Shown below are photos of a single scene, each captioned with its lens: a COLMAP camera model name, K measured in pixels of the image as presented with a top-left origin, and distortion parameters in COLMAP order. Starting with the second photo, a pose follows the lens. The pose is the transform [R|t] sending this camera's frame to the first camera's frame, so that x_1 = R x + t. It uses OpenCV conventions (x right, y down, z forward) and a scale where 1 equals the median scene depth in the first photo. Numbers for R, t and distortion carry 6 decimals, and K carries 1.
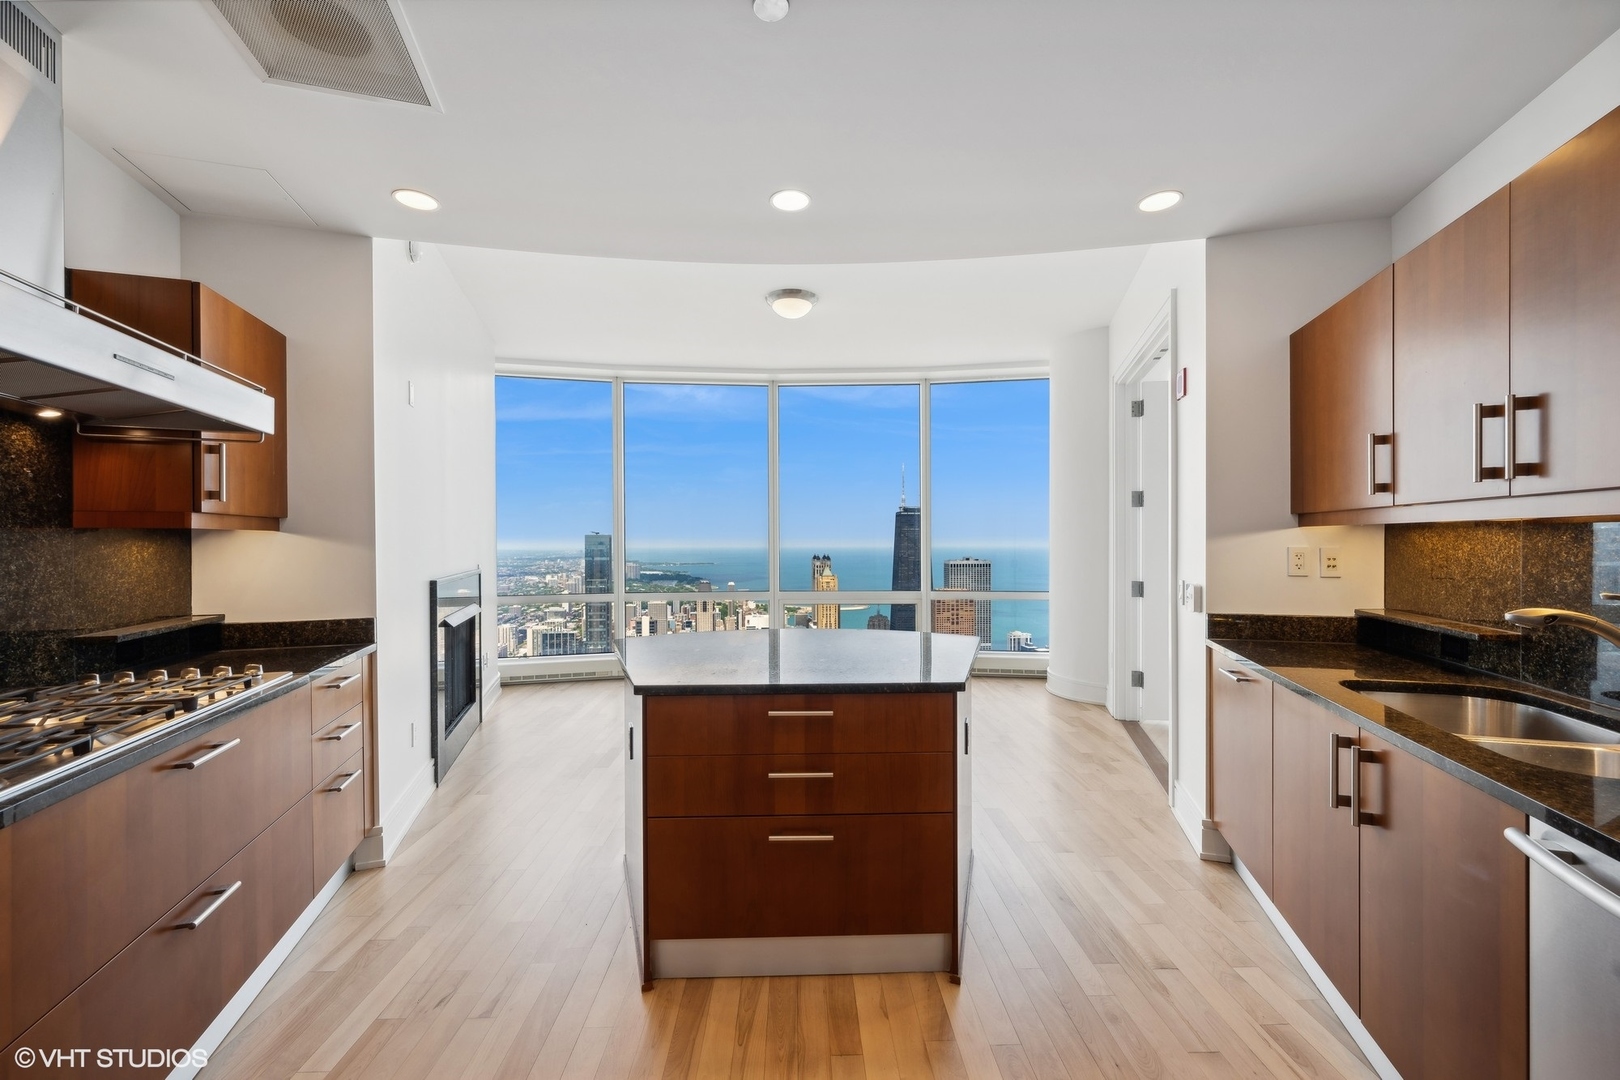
lens RADIAL K [[640.1, 0, 813.6], [0, 640.1, 542.3], [0, 0, 1]] dist [0.001365, 0.000075]
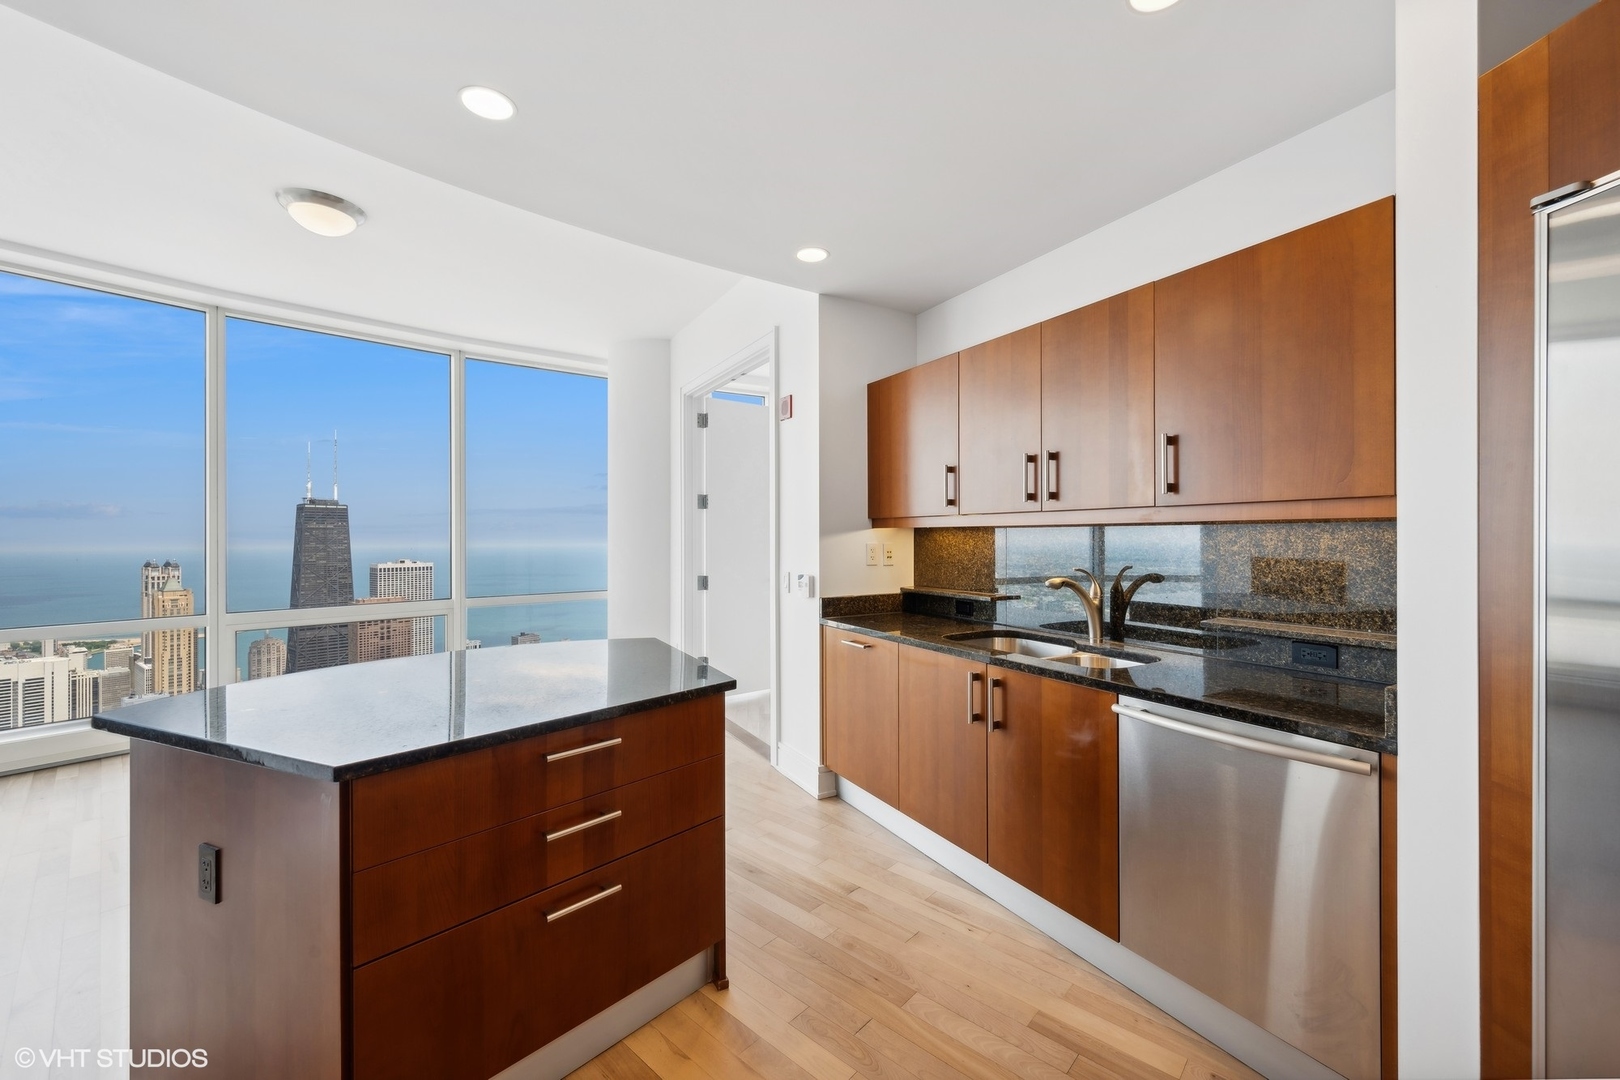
lens RADIAL K [[644.1, 0, 811.3], [0, 644.1, 535.2], [0, 0, 1]] dist [0.000047, 0.000099]
pose [[0.691486, 0.004665, 0.722375, -0.307290], [0.003042, 0.999951, -0.009369, 0.002322], [-0.722384, 0.008676, 0.691438, 0.163633]]
